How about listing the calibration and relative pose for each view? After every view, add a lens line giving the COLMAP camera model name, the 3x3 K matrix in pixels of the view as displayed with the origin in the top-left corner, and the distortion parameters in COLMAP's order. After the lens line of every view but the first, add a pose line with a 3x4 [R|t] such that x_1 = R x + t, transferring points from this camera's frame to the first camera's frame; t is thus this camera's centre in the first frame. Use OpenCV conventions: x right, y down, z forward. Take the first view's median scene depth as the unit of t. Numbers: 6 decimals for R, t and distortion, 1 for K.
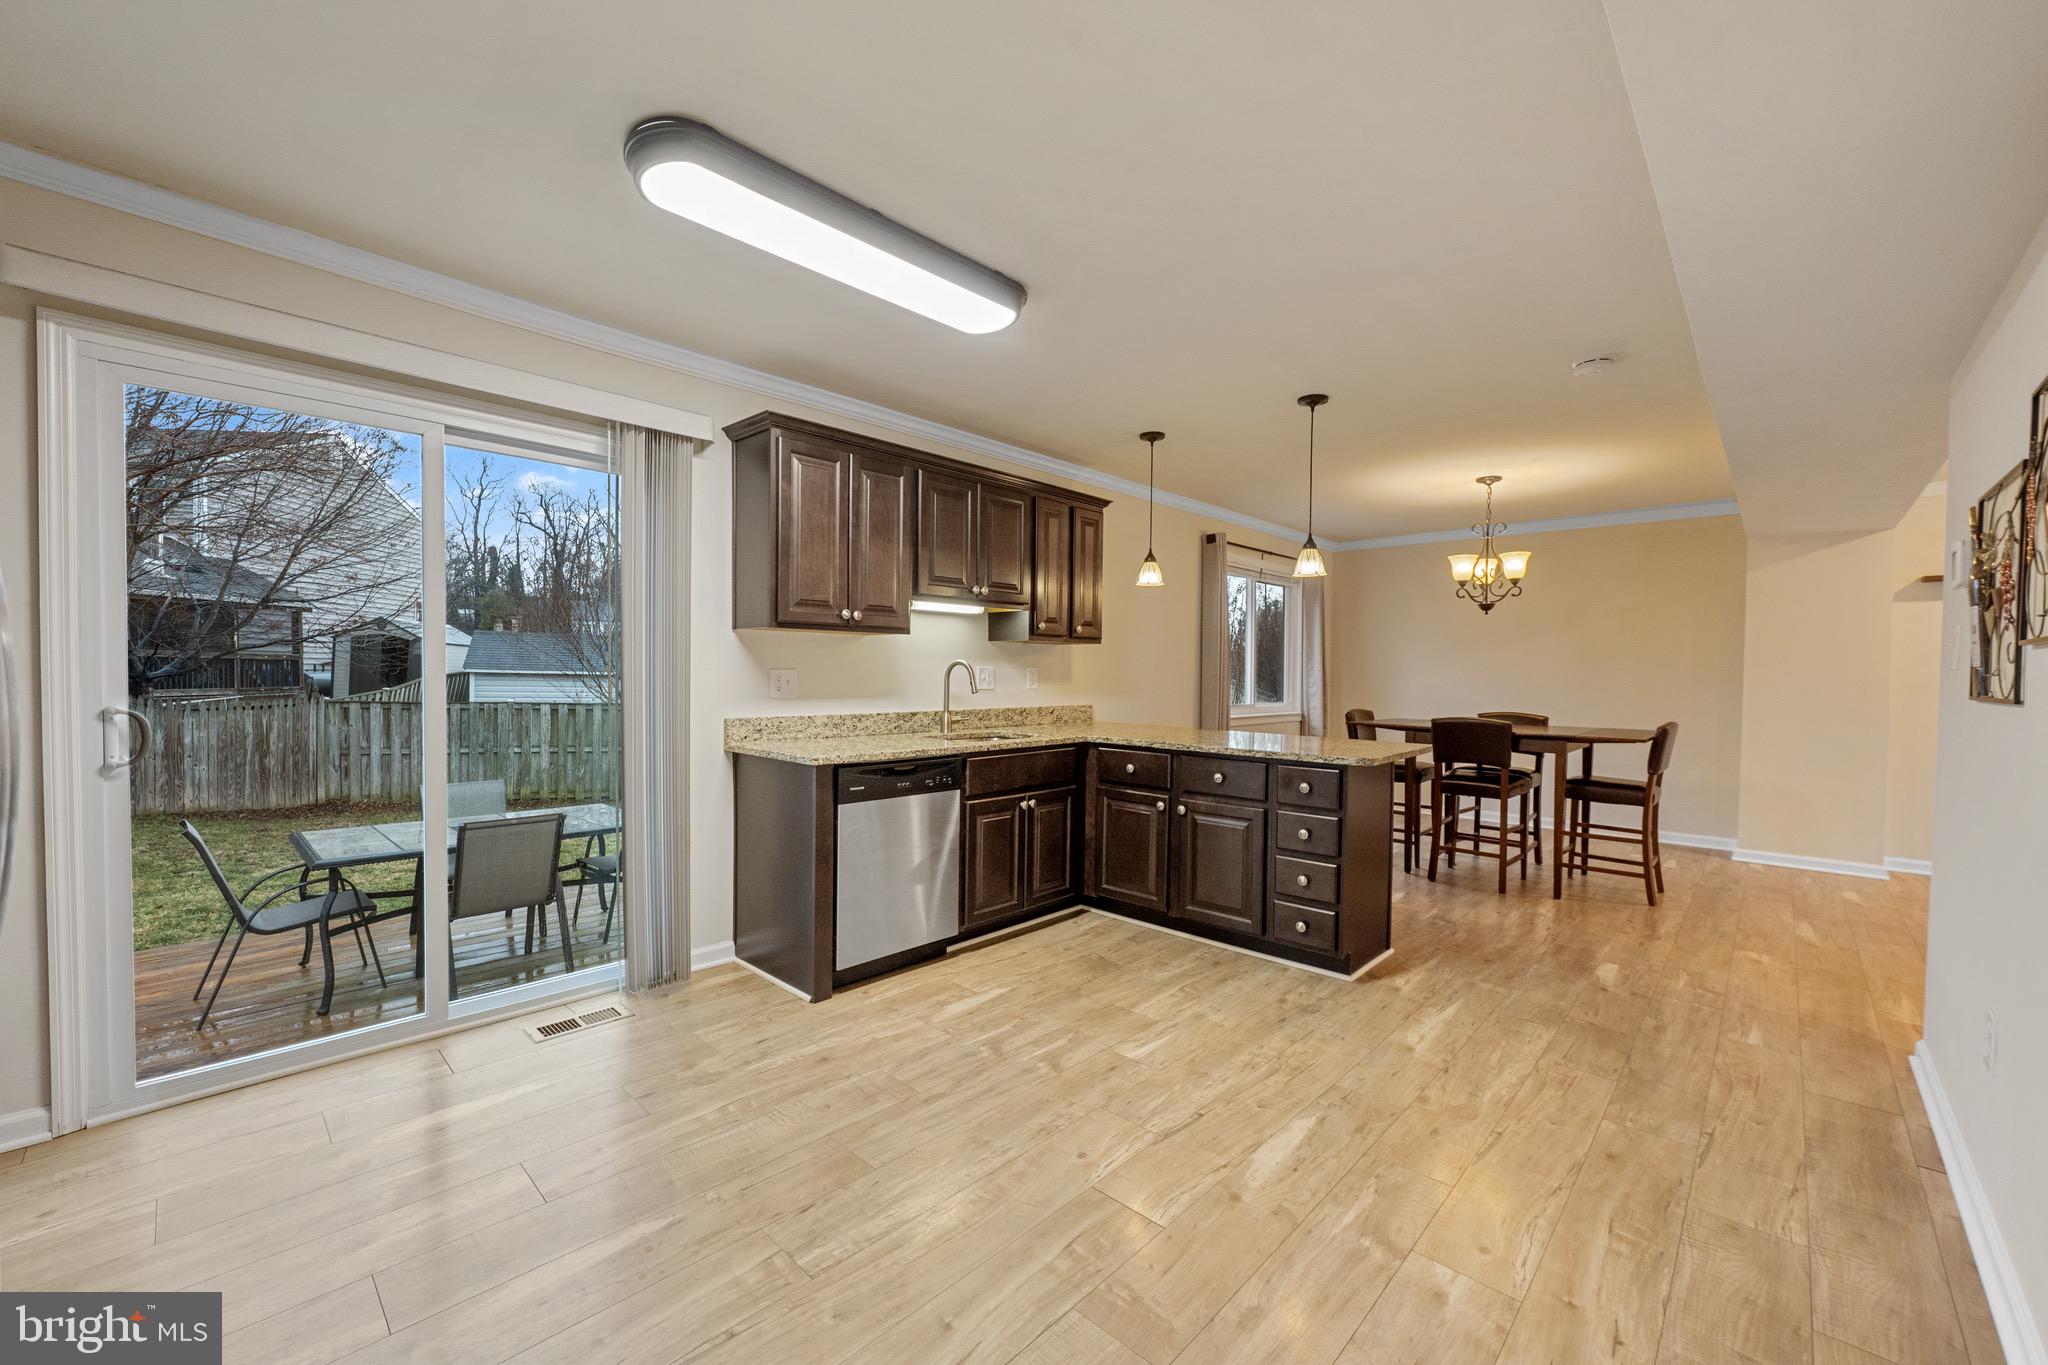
lens RADIAL K [[806.6, 0, 1016.4], [0, 806.6, 688.7], [0, 0, 1]] dist [-0.000110, -0.000014]
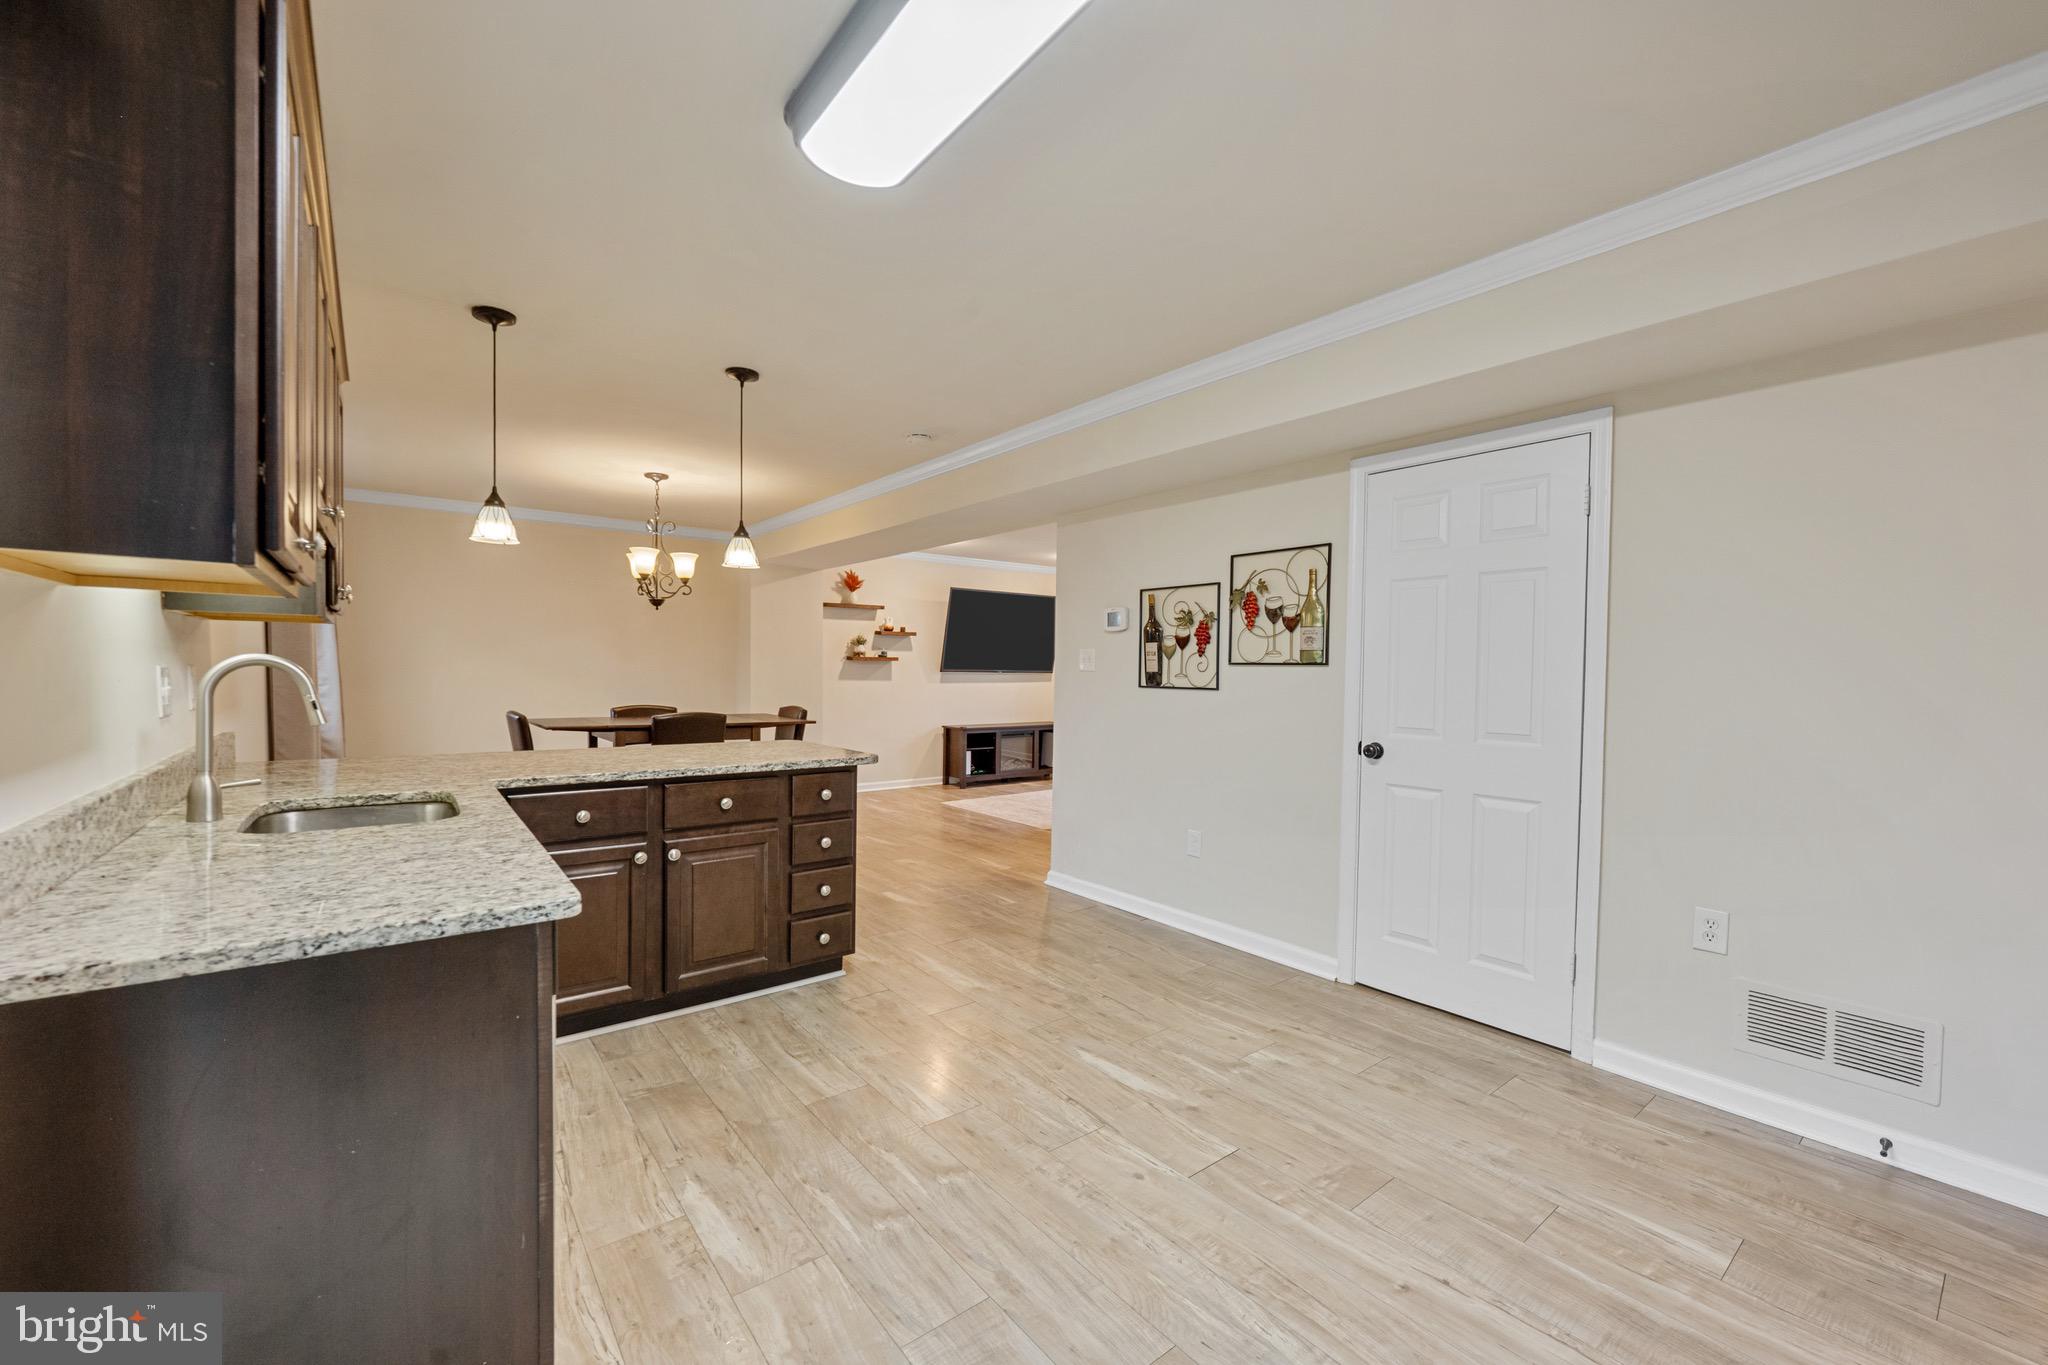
lens RADIAL K [[817.4, 0, 1019.7], [0, 817.4, 690.4], [0, 0, 1]] dist [-0.002875, -0.000026]
pose [[0.144326, -0.035336, 0.988899, -0.528652], [0.010919, 0.999358, 0.034116, -0.030211], [-0.989470, 0.005874, 0.144619, 0.579760]]
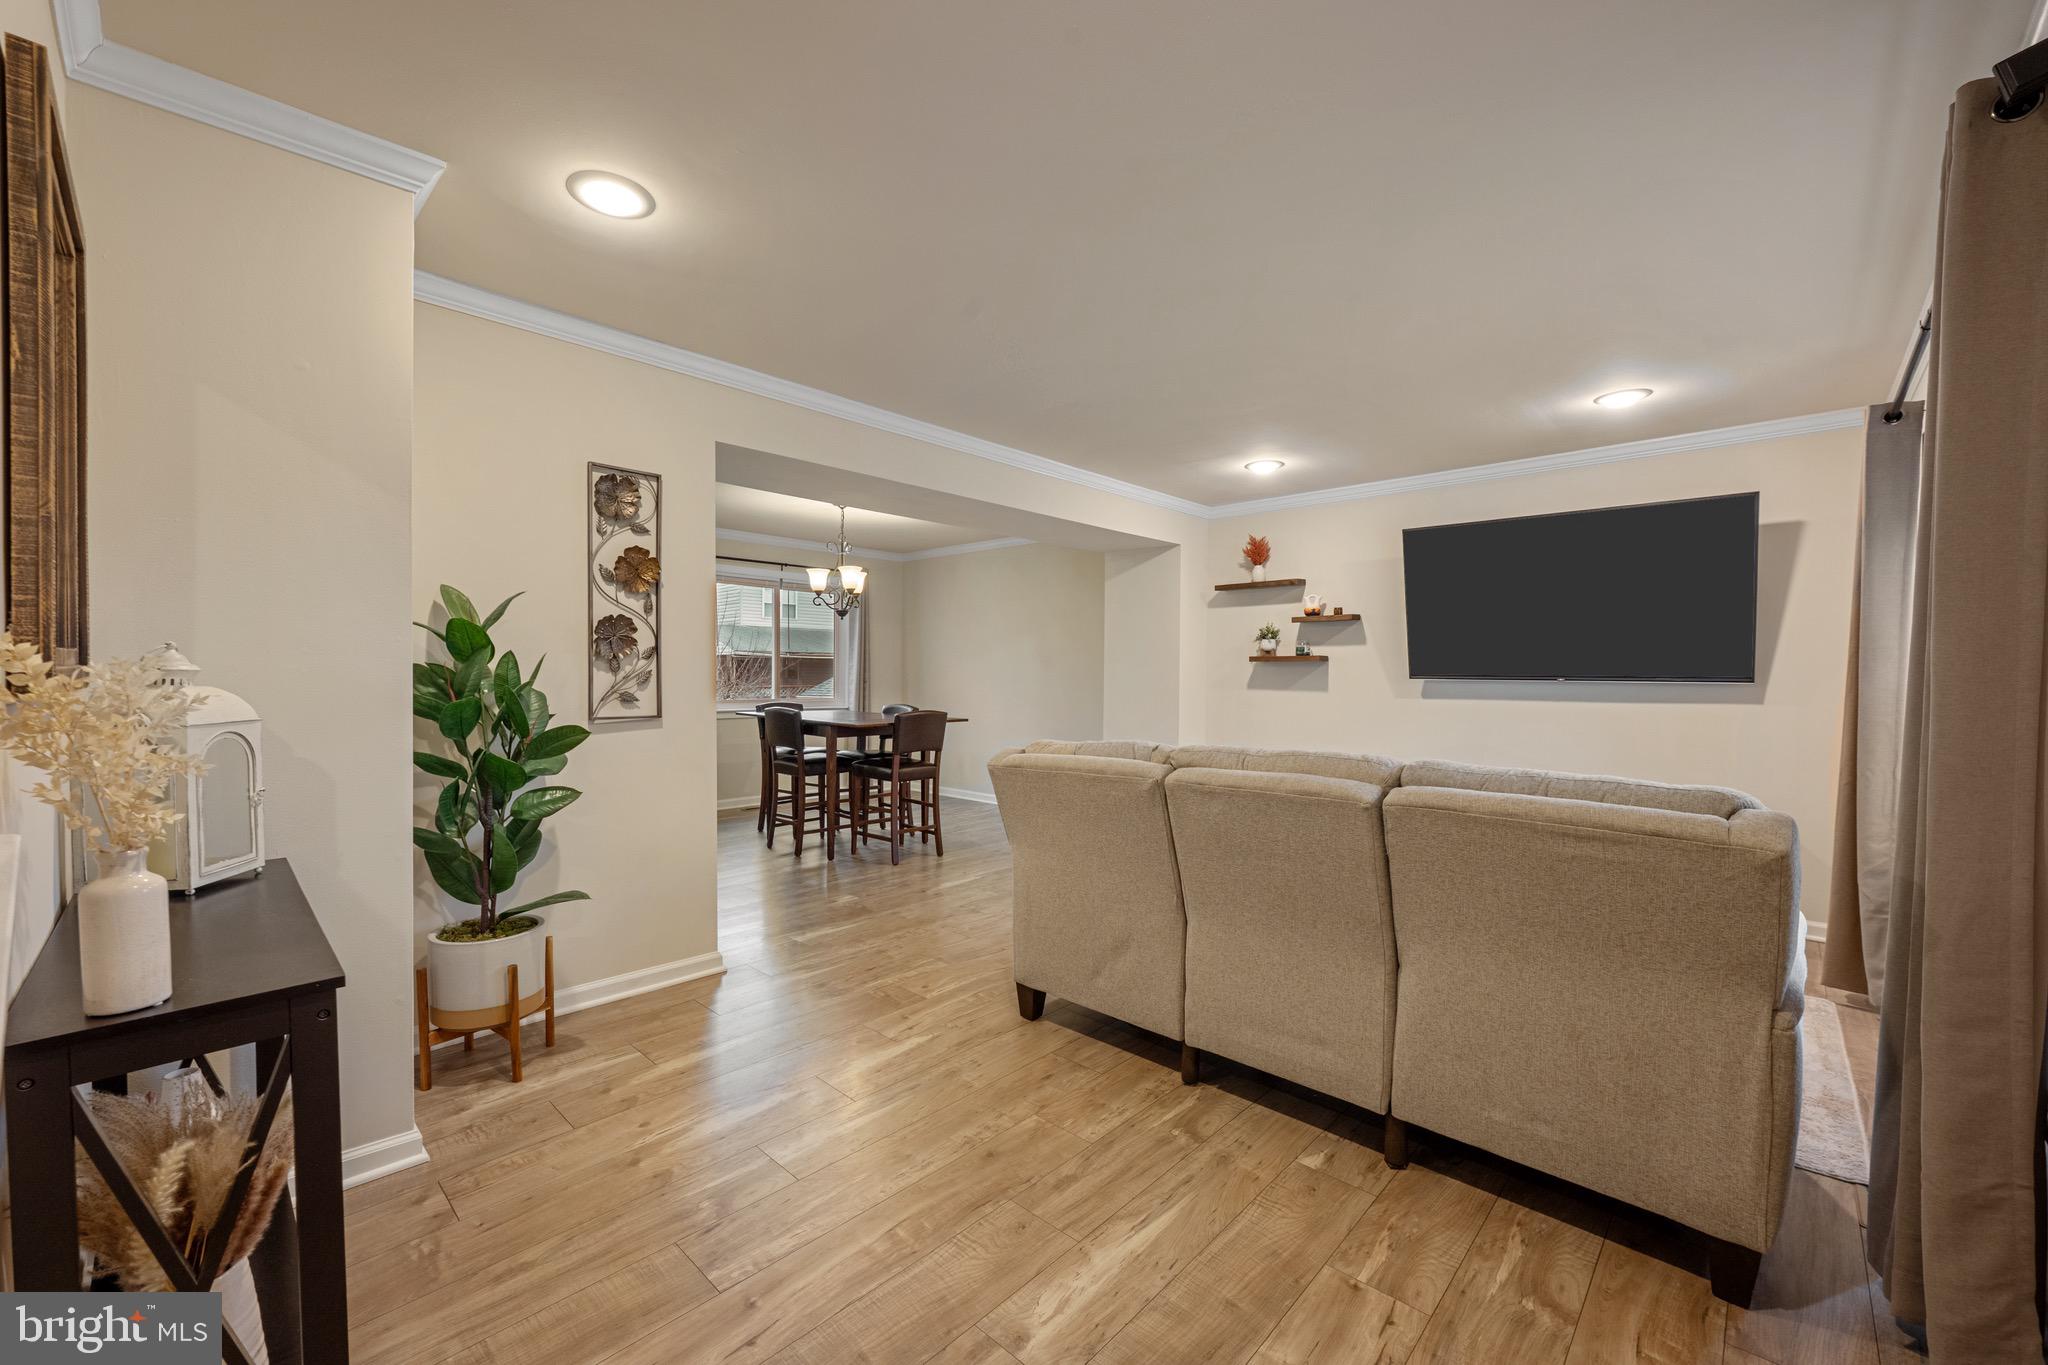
lens RADIAL K [[827.7, 0, 1038.6], [0, 827.7, 662.4], [0, 0, 1]] dist [-0.001820, -0.000125]
pose [[0.999356, -0.003532, 0.035696, 1.179342], [0.004716, 0.999440, -0.033132, 0.014895], [-0.035559, 0.033279, 0.998813, -0.282800]]
